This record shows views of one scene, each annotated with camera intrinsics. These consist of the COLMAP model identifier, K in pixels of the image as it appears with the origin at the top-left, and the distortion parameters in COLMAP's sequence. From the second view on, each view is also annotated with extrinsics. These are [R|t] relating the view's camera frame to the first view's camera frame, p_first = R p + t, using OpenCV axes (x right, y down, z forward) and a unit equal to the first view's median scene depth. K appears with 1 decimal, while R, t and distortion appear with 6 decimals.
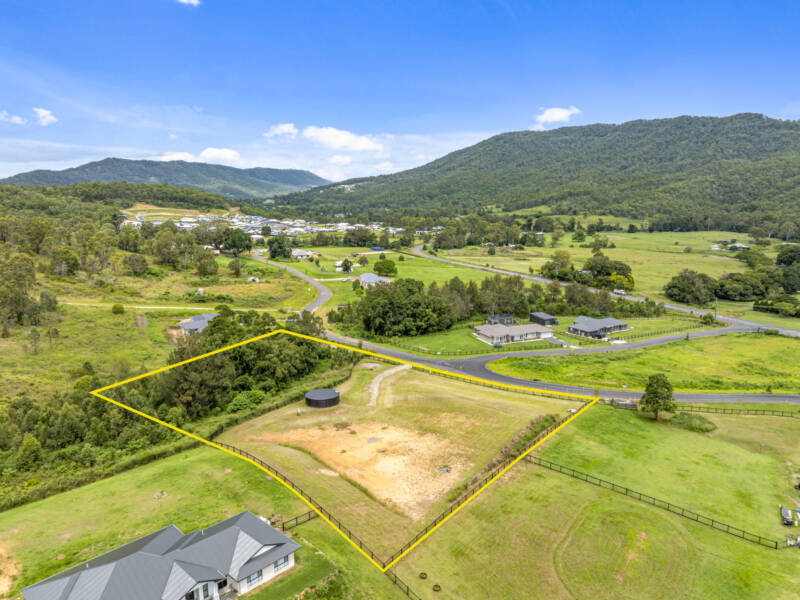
lens RADIAL K [[564.0, 0, 399.9], [0, 564.0, 297.2], [0, 0, 1]] dist [-0.049496, 0.019273]
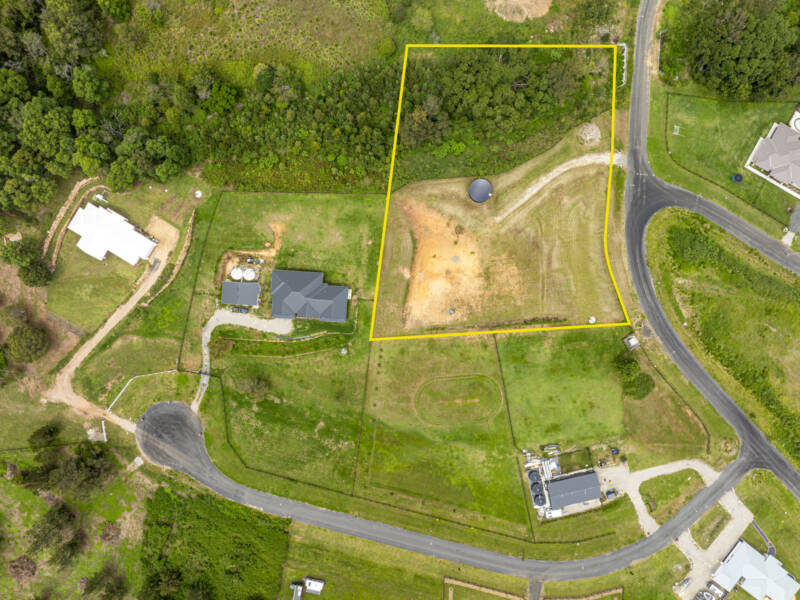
lens RADIAL K [[564.0, 0, 399.7], [0, 564.0, 303.9], [0, 0, 1]] dist [-0.049496, 0.019273]
pose [[0.629986, 0.776441, -0.016006, -0.002690], [-0.134073, 0.129039, 0.982534, -0.188752], [0.764945, -0.616837, 0.185393, 0.060194]]
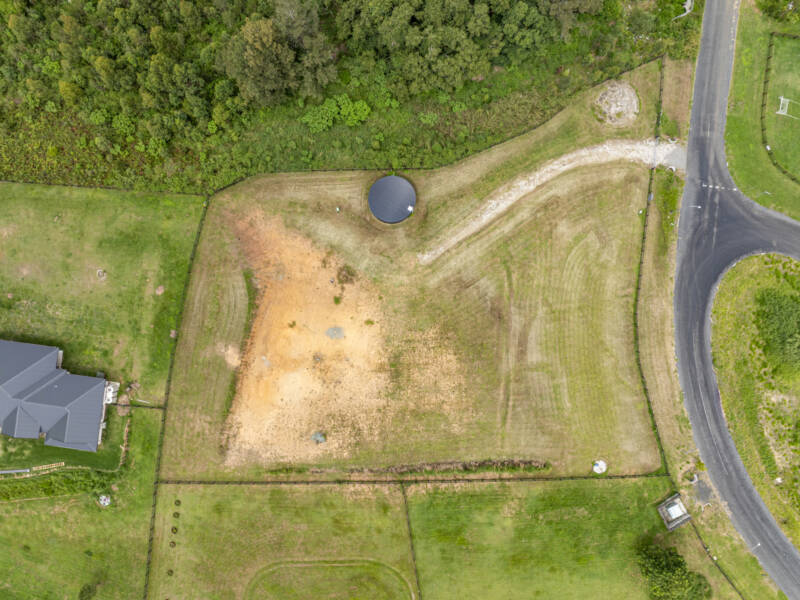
lens RADIAL K [[564.0, 0, 399.8], [0, 564.0, 300.6], [0, 0, 1]] dist [-0.049496, 0.019273]
pose [[0.580763, 0.813767, -0.022302, -0.001273], [-0.140659, 0.127292, 0.981841, -0.082977], [0.801829, -0.567080, 0.188390, 0.124866]]
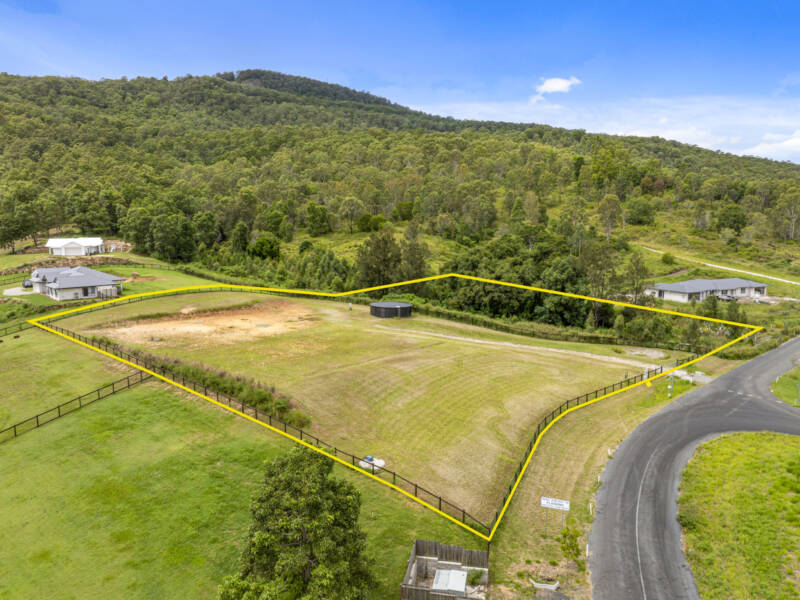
lens RADIAL K [[564.0, 0, 401.8], [0, 564.0, 303.2], [0, 0, 1]] dist [-0.049496, 0.019273]
pose [[-0.059828, 0.147987, -0.987178, 0.106639], [-0.168231, 0.973309, 0.156103, 0.005975], [0.983930, 0.175413, -0.033335, 0.163578]]
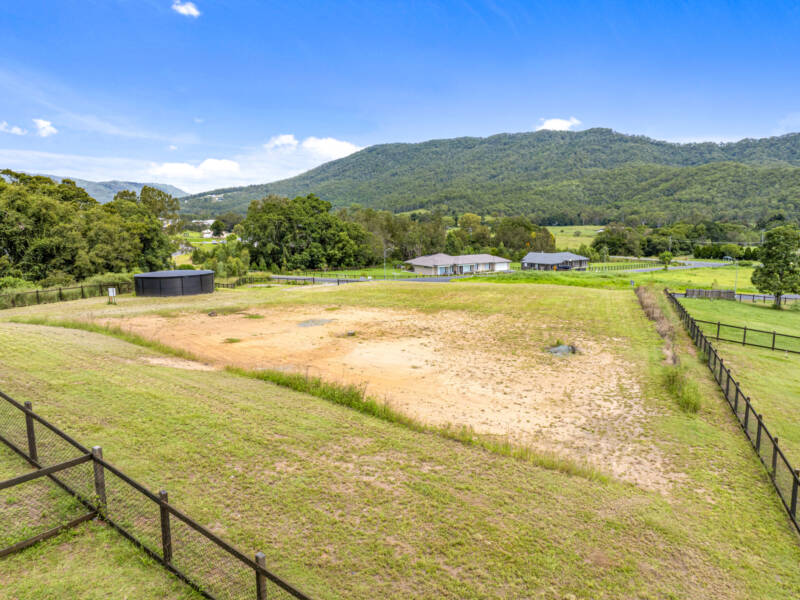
lens RADIAL K [[564.0, 0, 399.9], [0, 564.0, 298.4], [0, 0, 1]] dist [-0.049496, 0.019273]
pose [[0.975163, -0.035238, 0.218666, -0.009583], [0.041561, 0.998838, -0.024384, 0.033032], [-0.217553, 0.032867, 0.975495, 0.082344]]
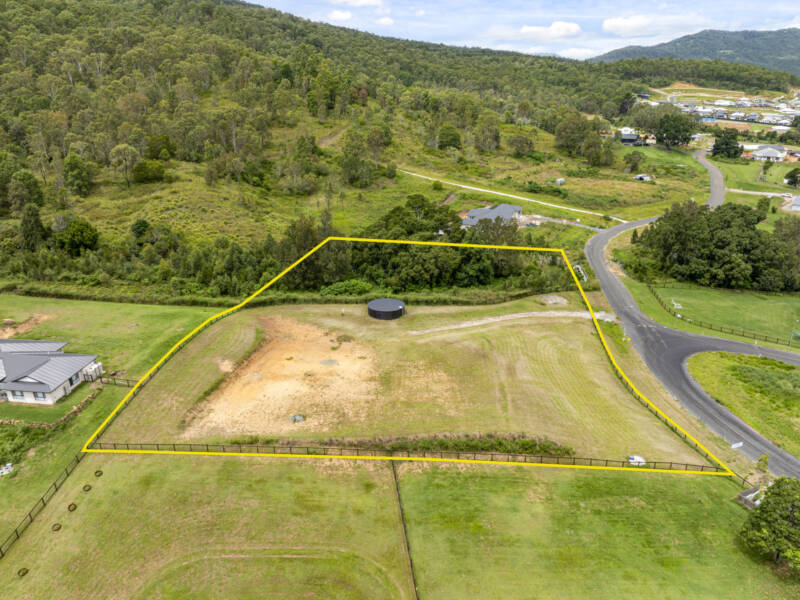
lens RADIAL K [[564.0, 0, 400.2], [0, 564.0, 299.4], [0, 0, 1]] dist [-0.049496, 0.019273]
pose [[0.581740, 0.298638, -0.756567, 0.090374], [-0.135460, 0.952740, 0.271915, -0.014349], [0.802016, -0.055699, 0.594700, 0.073201]]
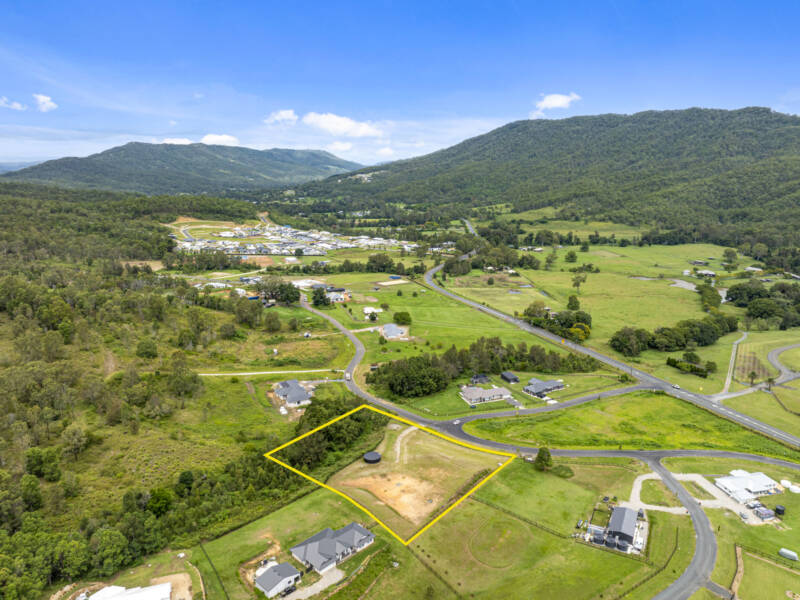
lens RADIAL K [[564.0, 0, 400.3], [0, 564.0, 296.9], [0, 0, 1]] dist [-0.049496, 0.019273]
pose [[0.999653, 0.004377, -0.025988, 0.001582], [-0.003233, 0.999031, 0.043901, -0.074559], [0.026155, -0.043801, 0.998698, -0.149230]]
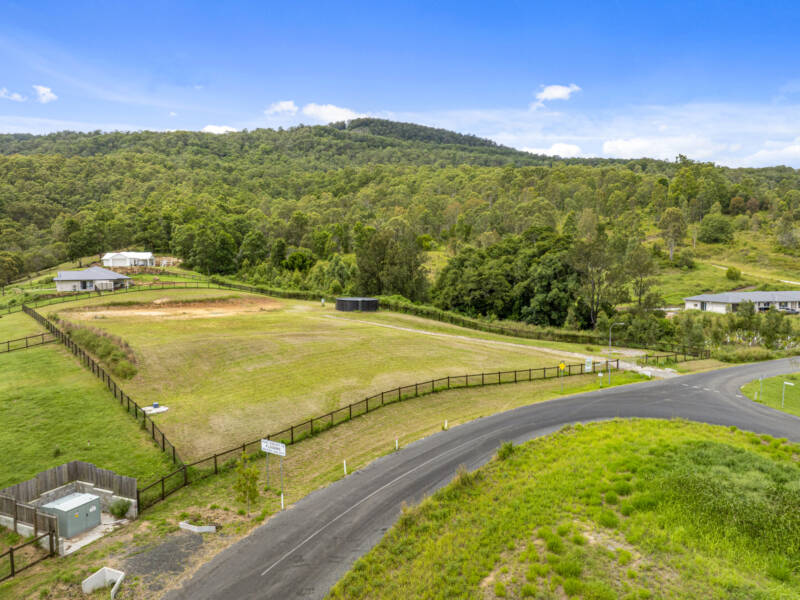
lens RADIAL K [[564.0, 0, 401.2], [0, 564.0, 302.5], [0, 0, 1]] dist [-0.049496, 0.019273]
pose [[-0.255364, 0.069867, -0.964317, 0.096258], [-0.159425, 0.980690, 0.113271, 0.012083], [0.953610, 0.182662, -0.239295, 0.196229]]
